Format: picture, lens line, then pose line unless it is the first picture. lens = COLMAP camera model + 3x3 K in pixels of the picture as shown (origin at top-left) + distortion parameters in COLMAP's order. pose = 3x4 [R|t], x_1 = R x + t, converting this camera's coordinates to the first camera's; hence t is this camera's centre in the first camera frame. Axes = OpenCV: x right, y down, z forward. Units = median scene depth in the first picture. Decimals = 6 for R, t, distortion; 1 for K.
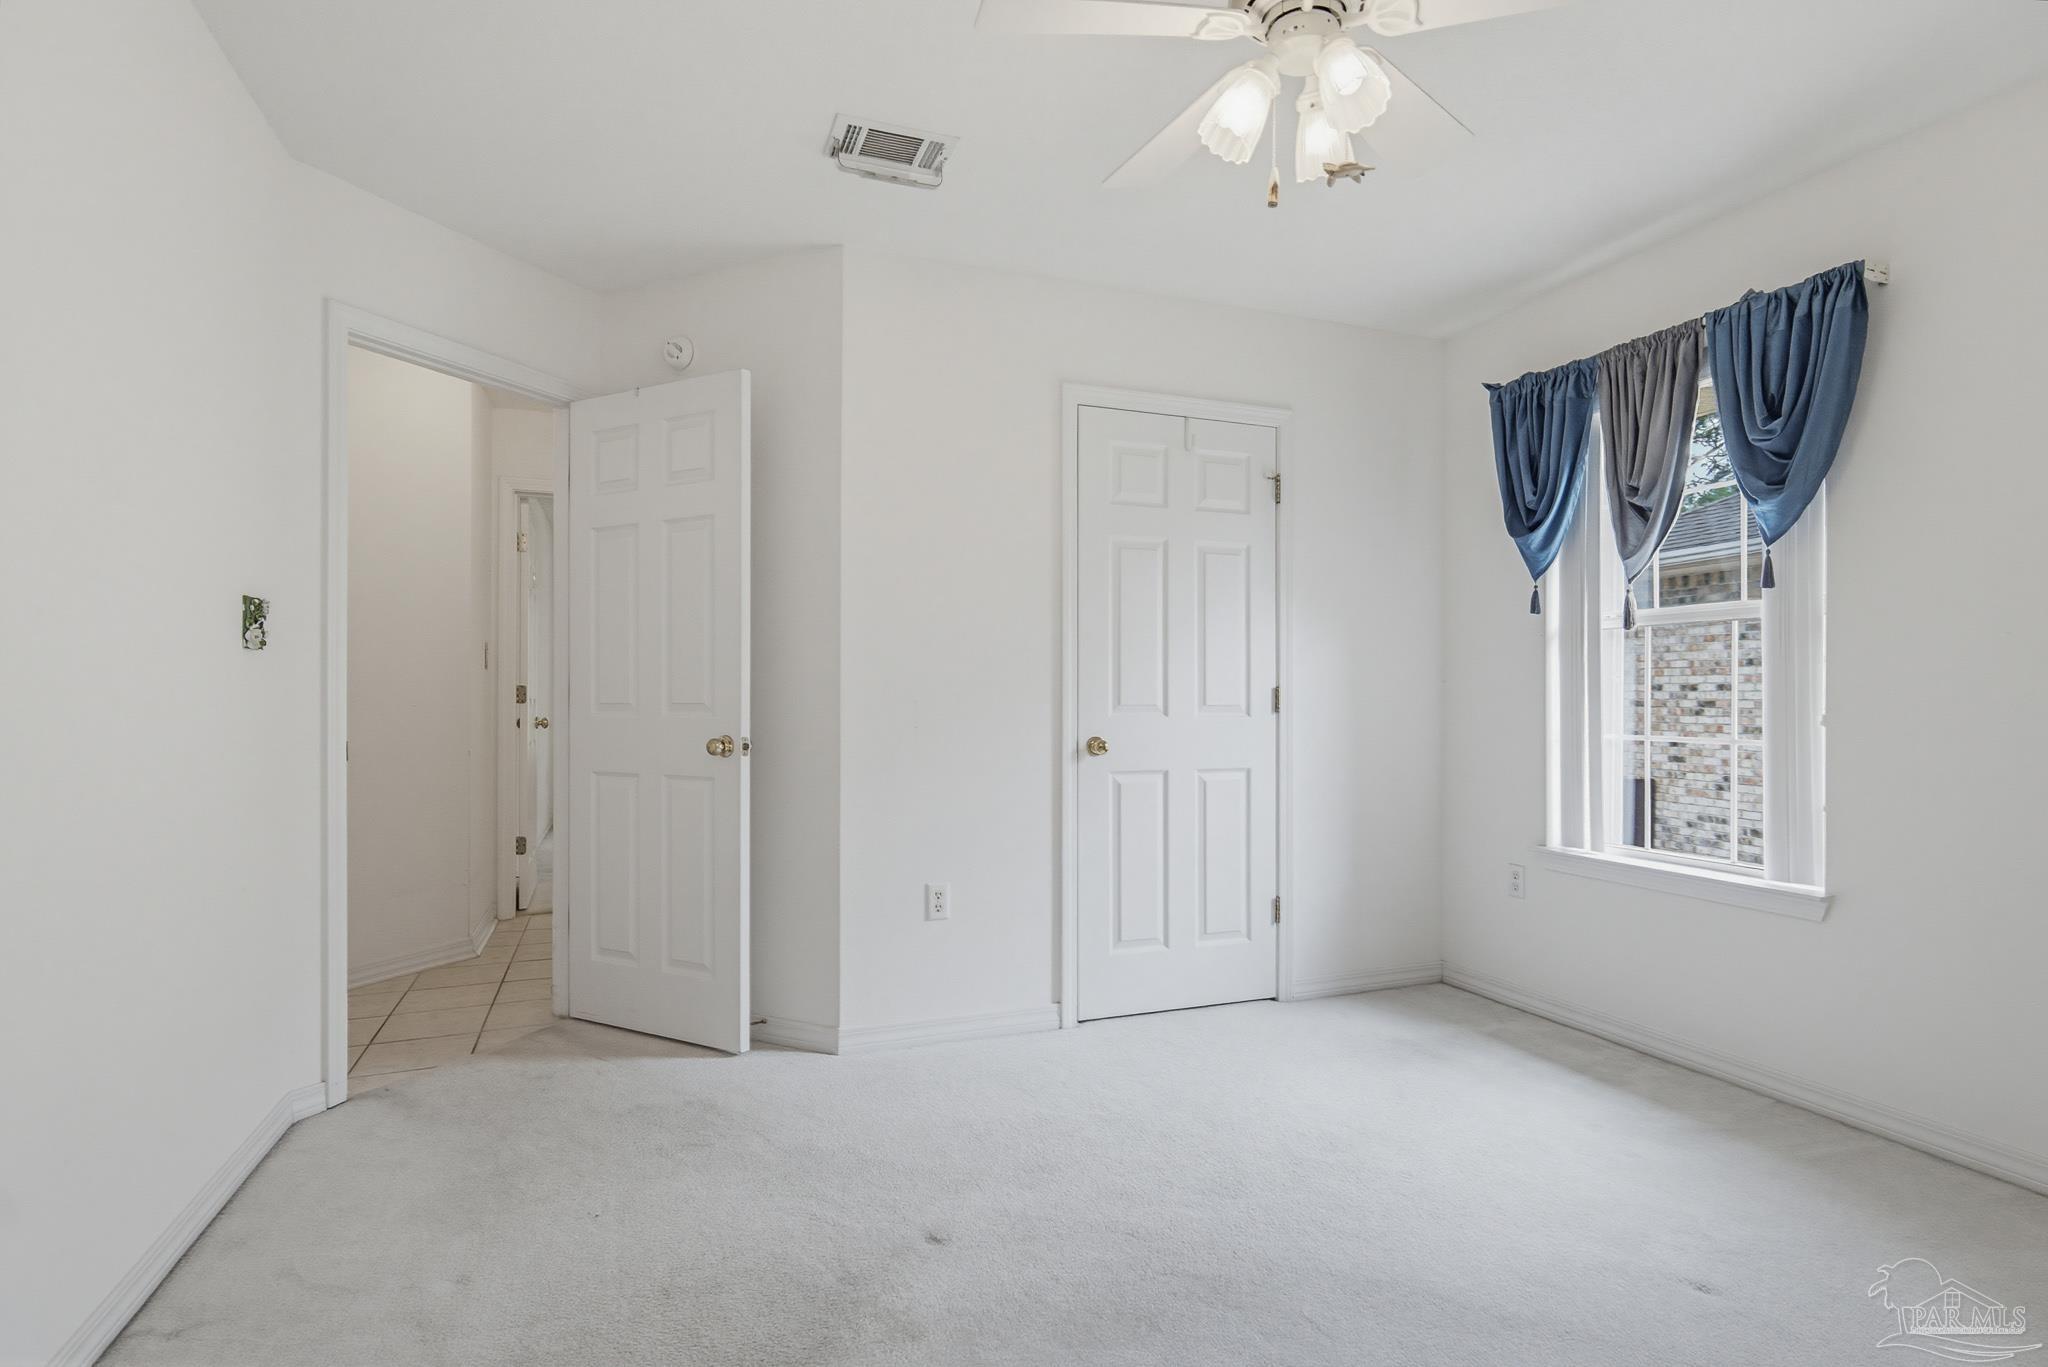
lens RADIAL K [[1038.8, 0, 1014.9], [0, 1038.8, 691.3], [0, 0, 1]] dist [0.002836, -0.000872]
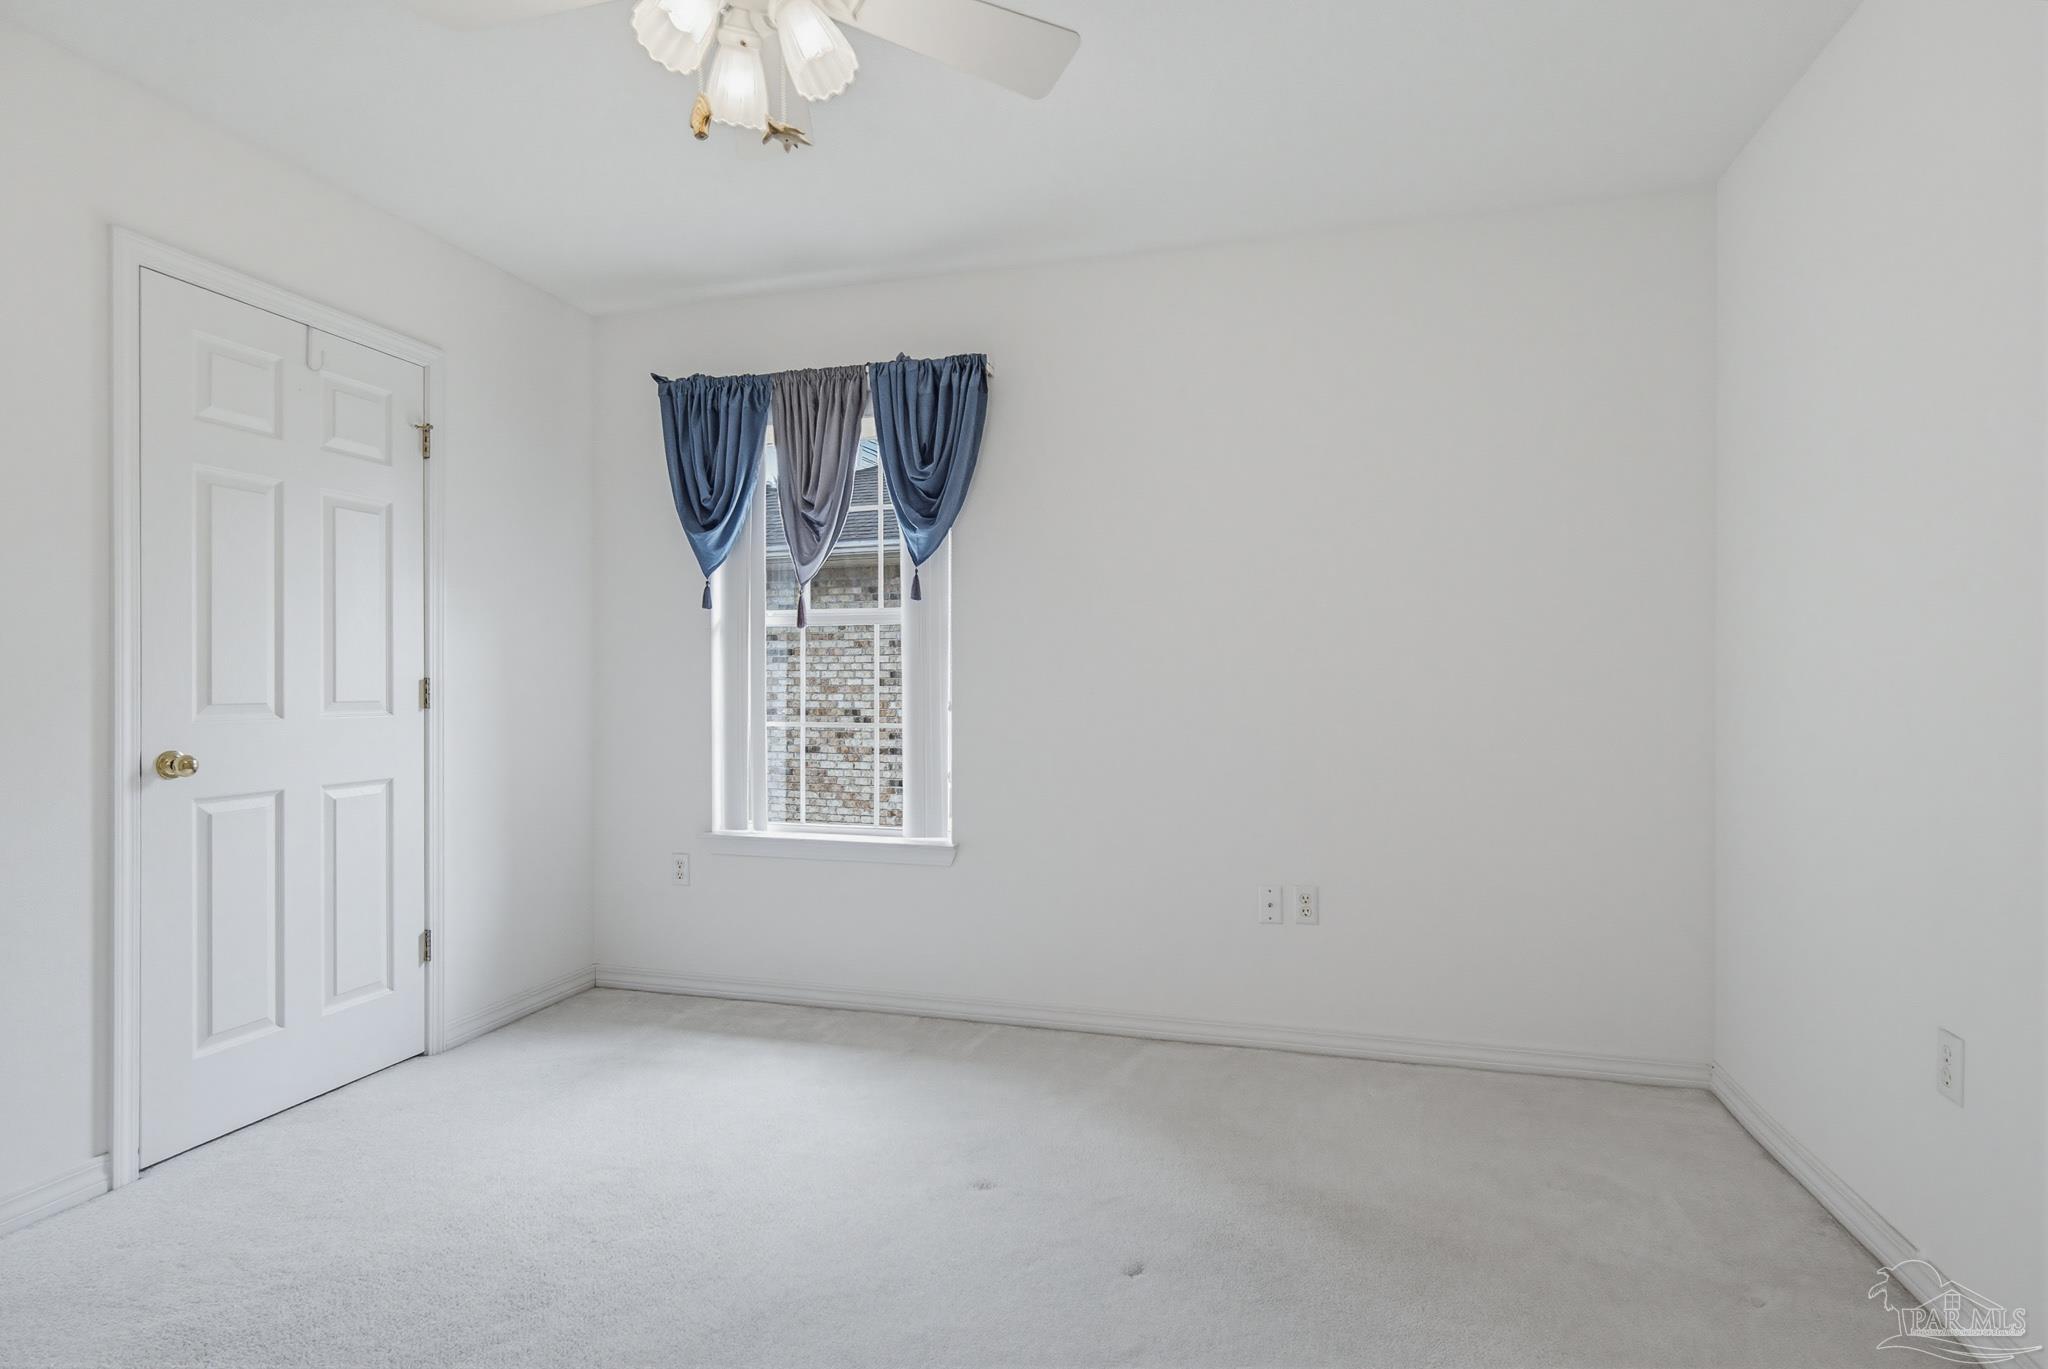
lens RADIAL K [[1038.8, 0, 1021.9], [0, 1038.8, 670.0], [0, 0, 1]] dist [0.002836, -0.000872]
pose [[0.599389, 0.006330, 0.800433, -0.141141], [-0.001332, 0.999975, -0.006910, -0.006207], [-0.800457, 0.003075, 0.599383, 0.128691]]
